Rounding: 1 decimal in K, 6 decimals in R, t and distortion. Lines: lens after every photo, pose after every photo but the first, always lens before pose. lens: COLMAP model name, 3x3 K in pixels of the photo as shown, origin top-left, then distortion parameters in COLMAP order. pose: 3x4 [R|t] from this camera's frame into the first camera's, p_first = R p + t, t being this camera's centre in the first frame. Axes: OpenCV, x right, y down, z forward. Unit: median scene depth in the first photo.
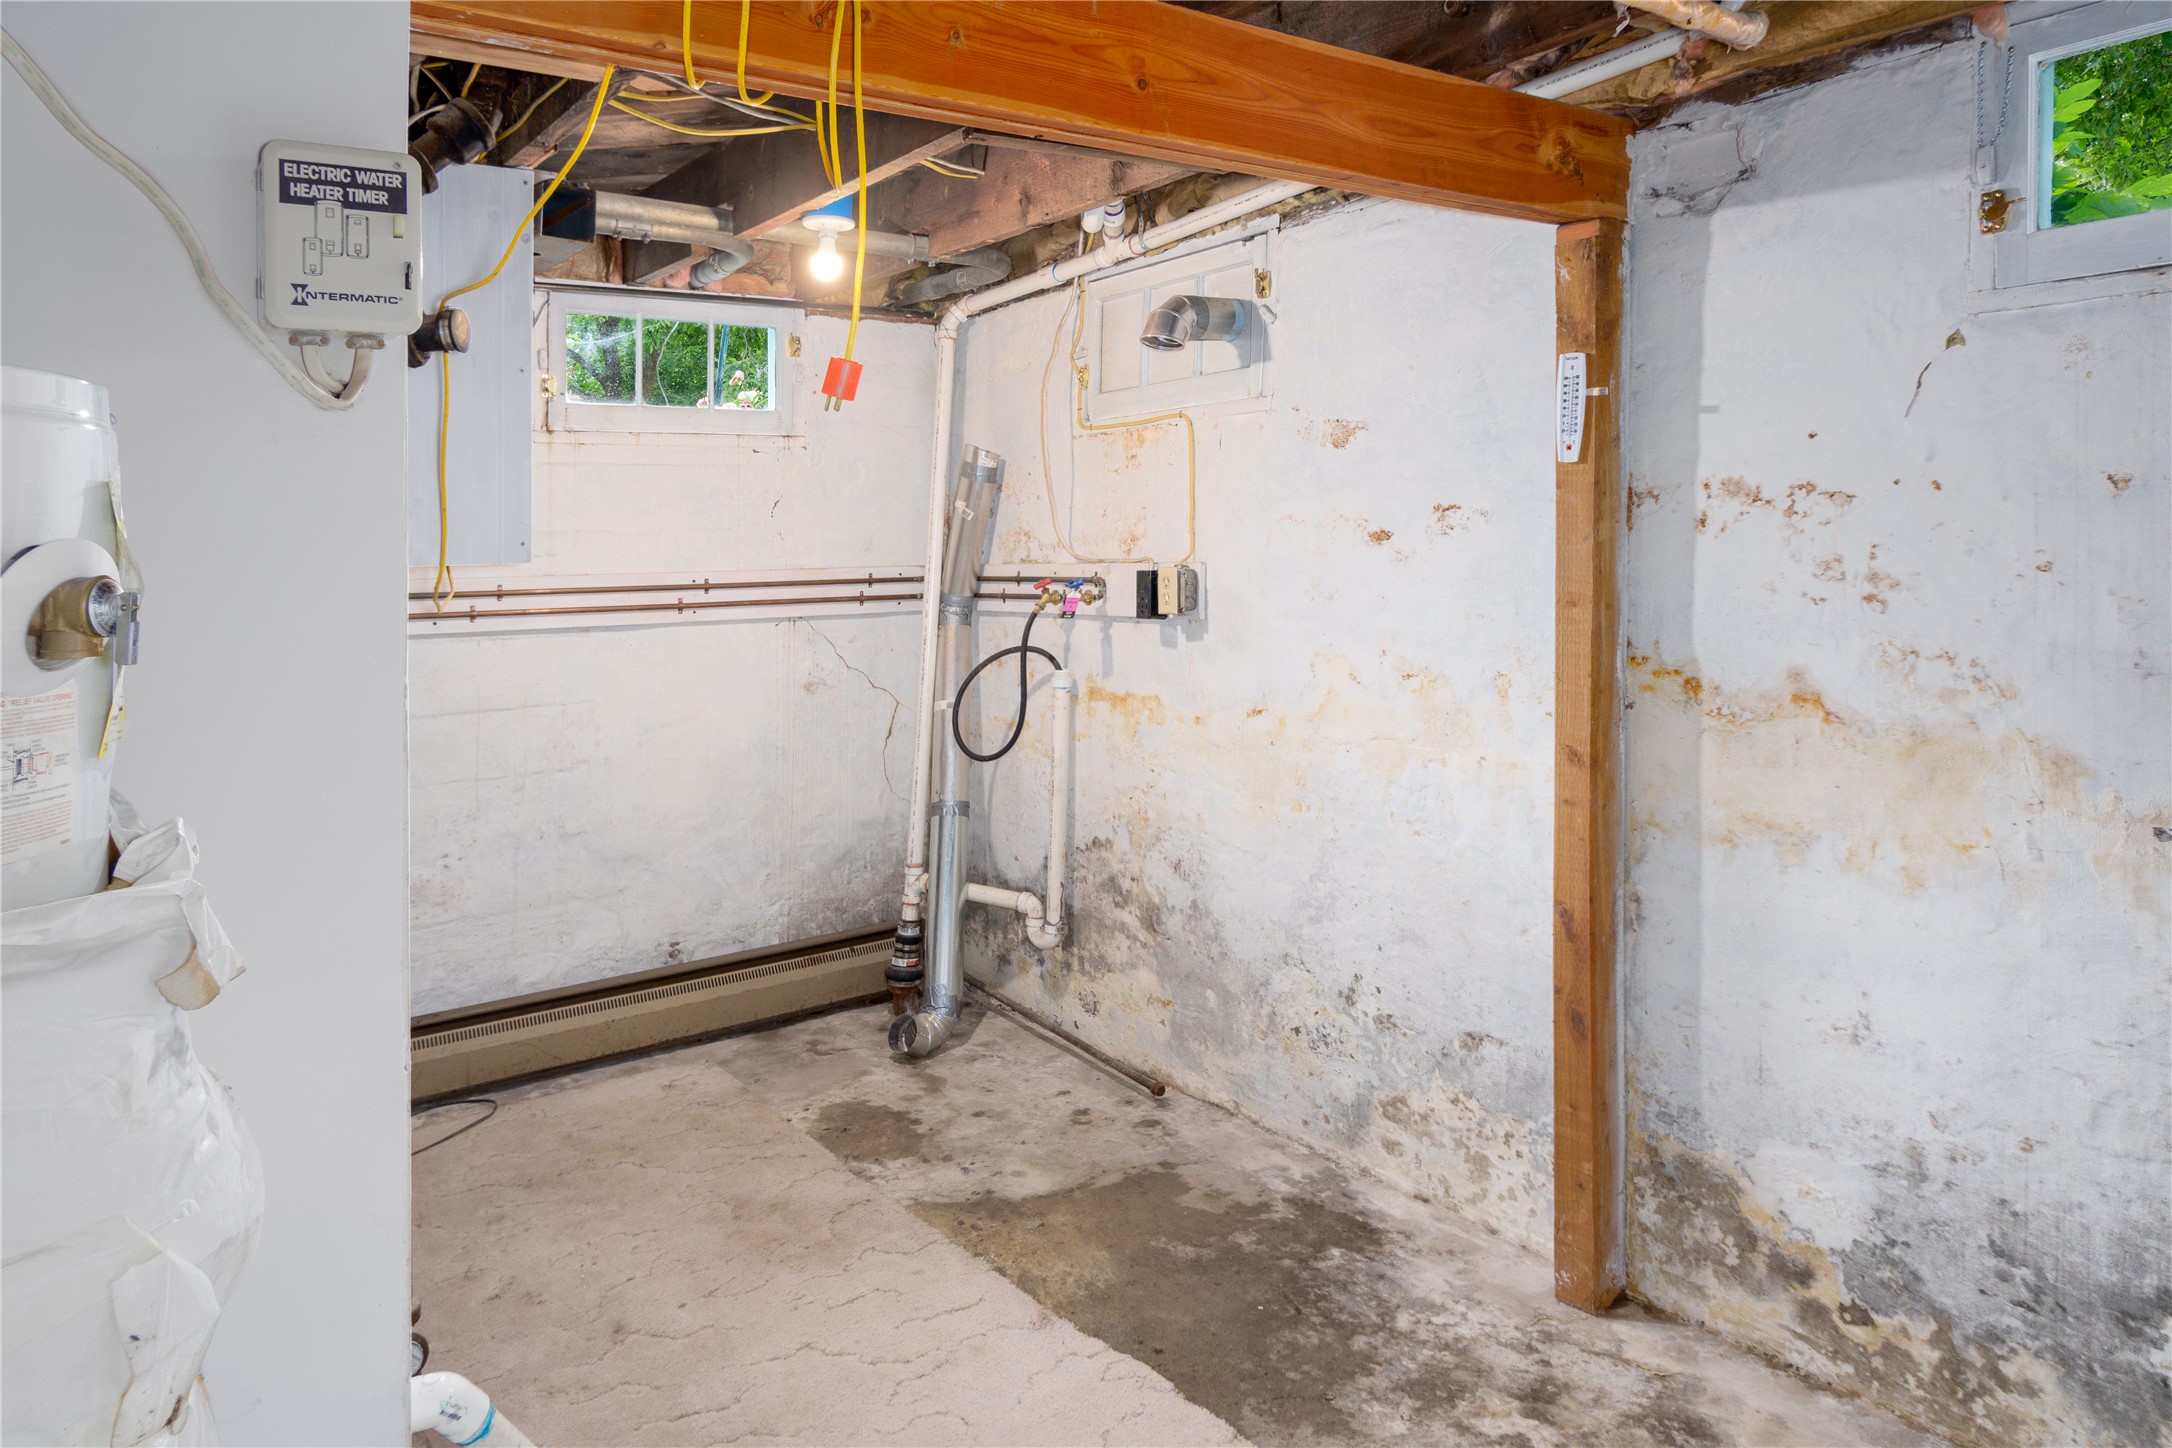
lens RADIAL K [[1461.7, 0, 1100.2], [0, 1461.7, 673.5], [0, 0, 1]] dist [-0.003582, -0.002735]
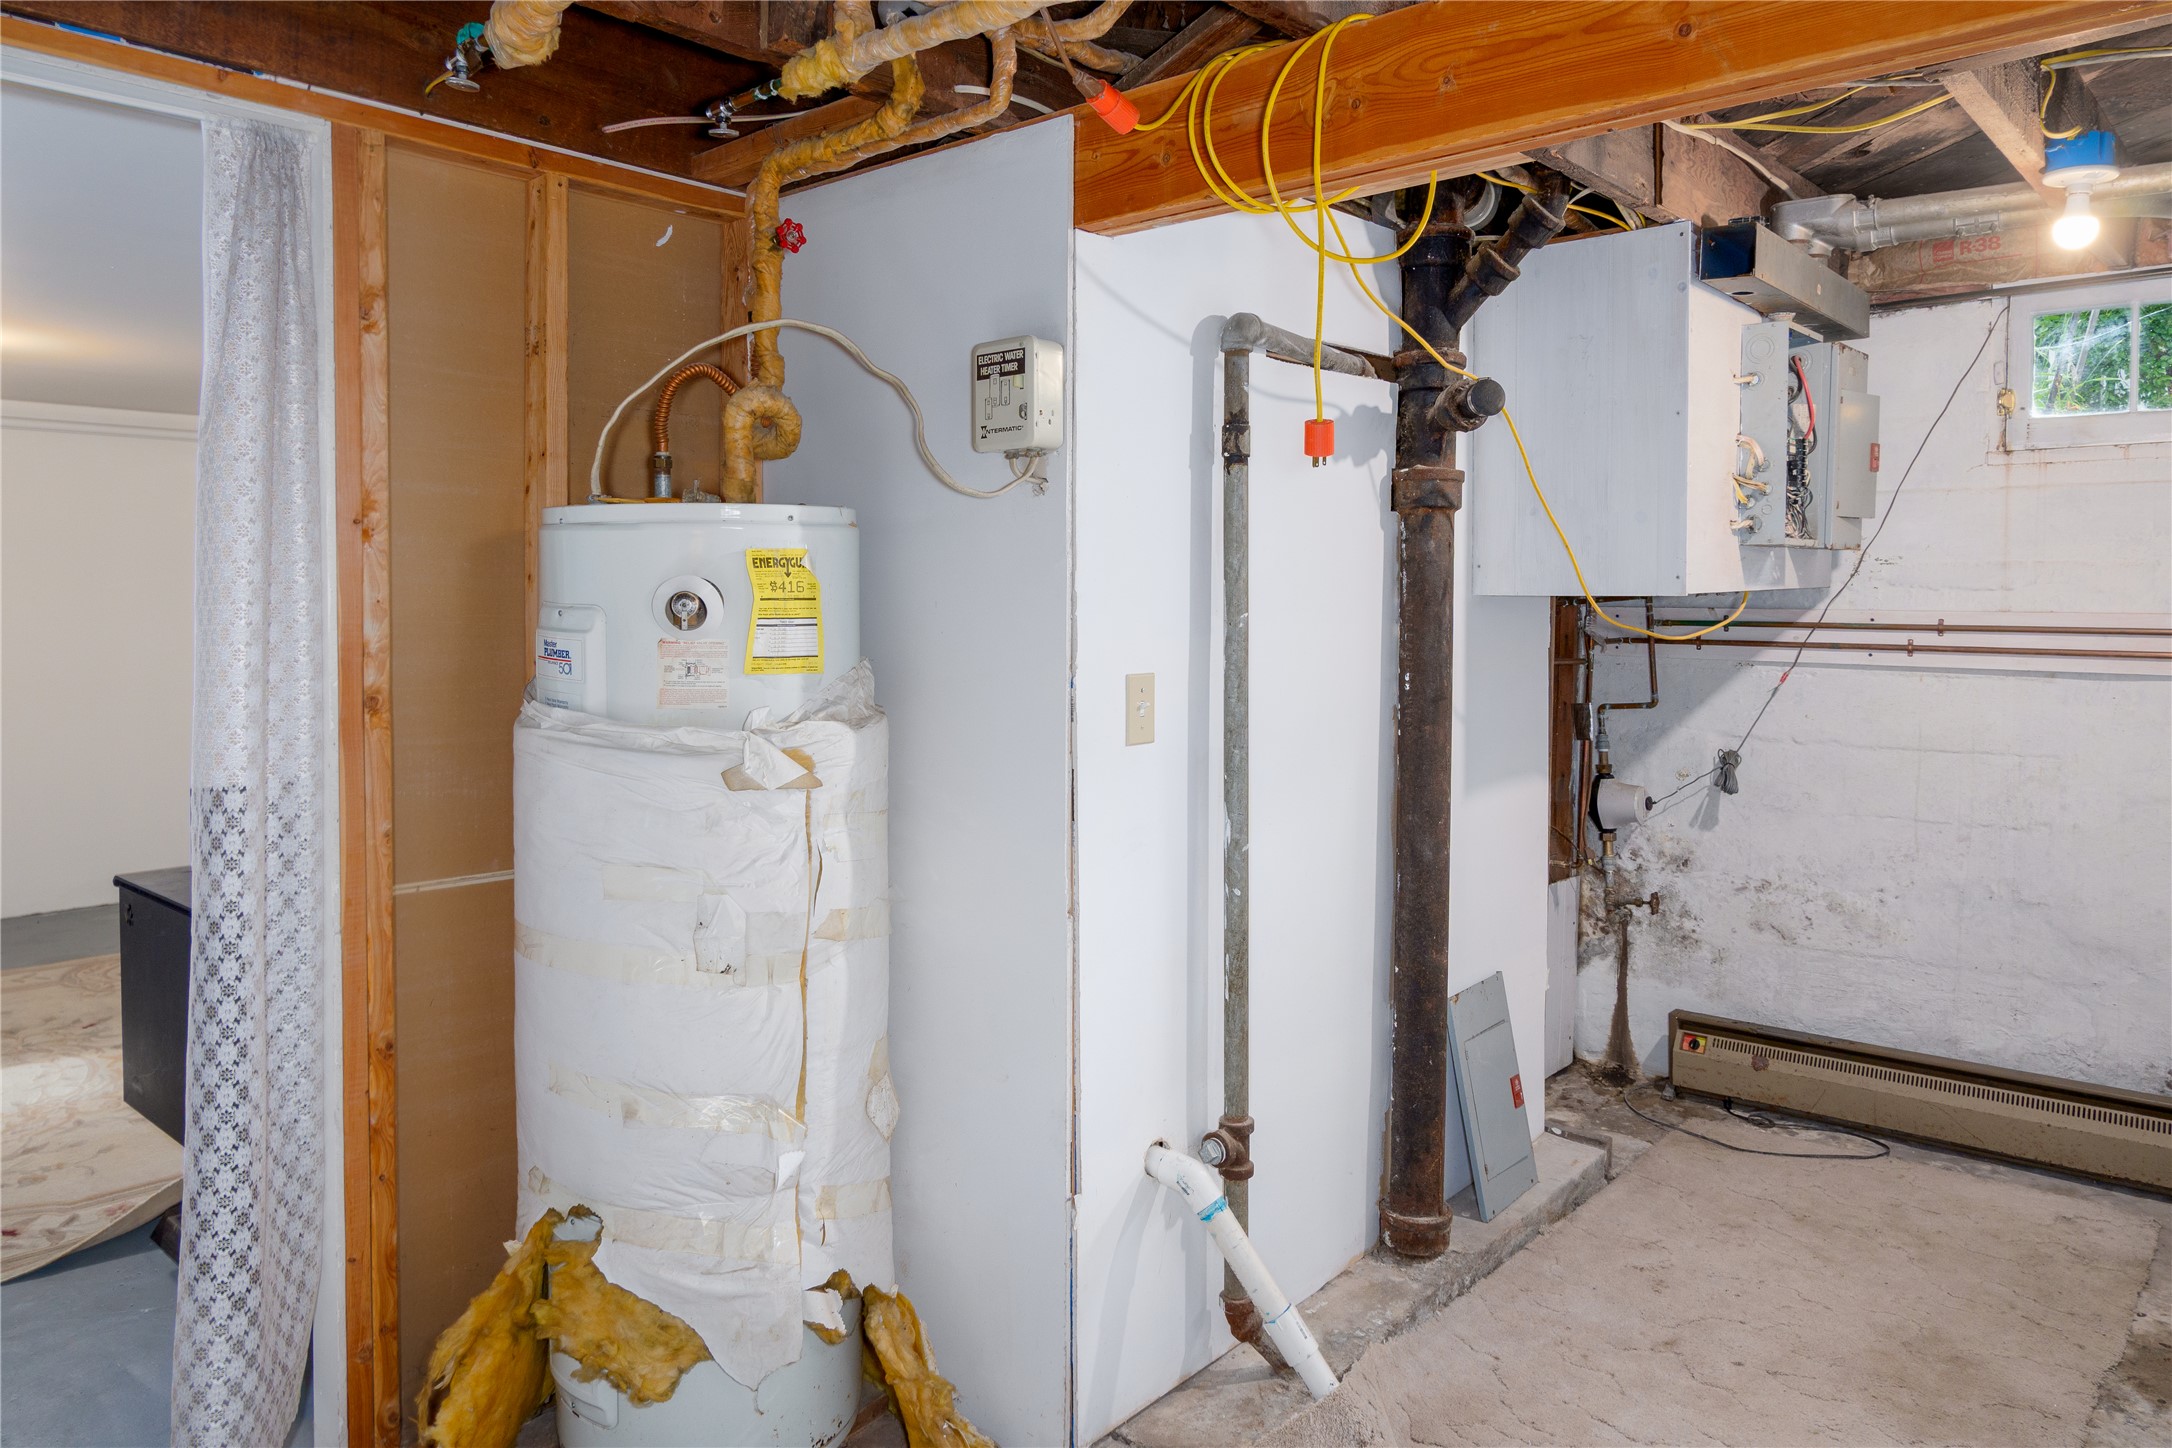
lens RADIAL K [[1461.7, 0, 1087.1], [0, 1461.7, 724.9], [0, 0, 1]] dist [-0.003582, -0.002735]
pose [[0.210793, 0.111321, -0.971171, 0.388657], [-0.091210, 0.991400, 0.093843, -0.030099], [0.973266, 0.068799, 0.219134, 0.252234]]
